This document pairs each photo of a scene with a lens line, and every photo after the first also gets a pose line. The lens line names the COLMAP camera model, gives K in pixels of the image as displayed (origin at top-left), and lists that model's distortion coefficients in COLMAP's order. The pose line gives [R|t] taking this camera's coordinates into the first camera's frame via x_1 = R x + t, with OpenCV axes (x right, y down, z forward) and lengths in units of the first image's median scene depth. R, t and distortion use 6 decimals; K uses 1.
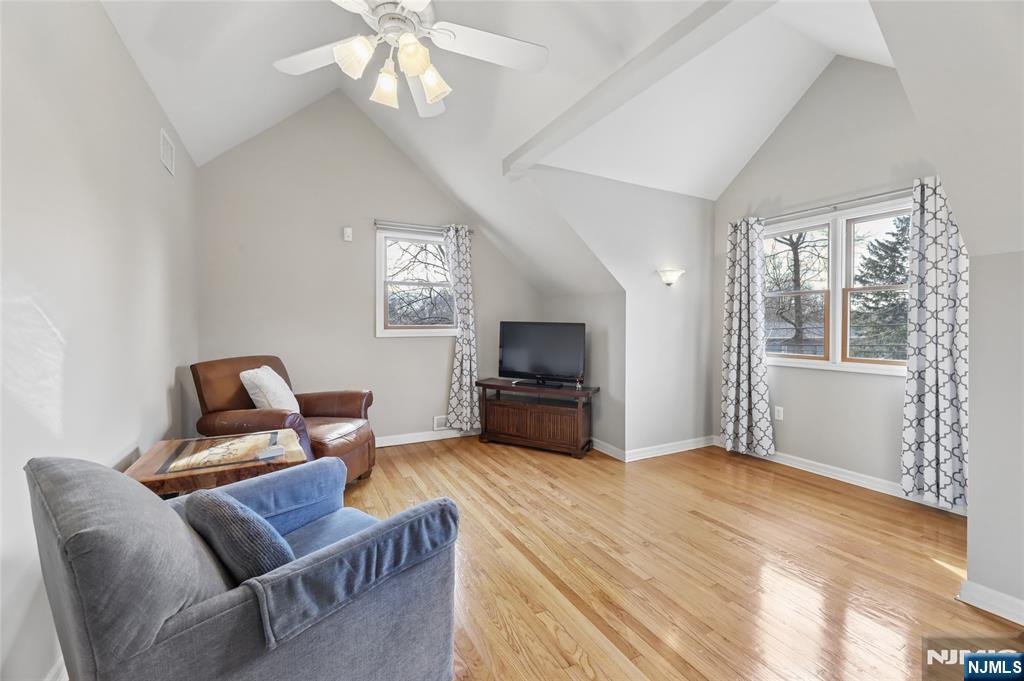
lens RADIAL K [[419.1, 0, 516.4], [0, 419.1, 329.9], [0, 0, 1]] dist [0.002841, -0.000177]
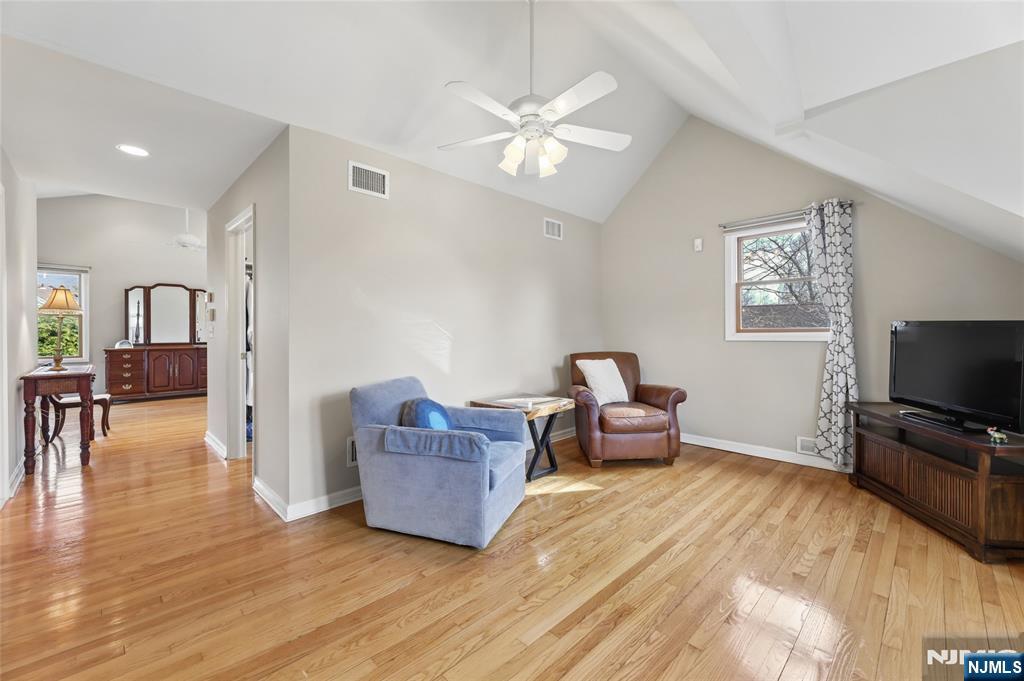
lens RADIAL K [[419.1, 0, 508.0], [0, 419.1, 331.8], [0, 0, 1]] dist [0.002841, -0.000177]
pose [[0.288732, -0.003563, -0.957403, 0.573837], [-0.003953, 0.999980, -0.004914, 0.004635], [0.957402, 0.005203, 0.288712, 0.254560]]
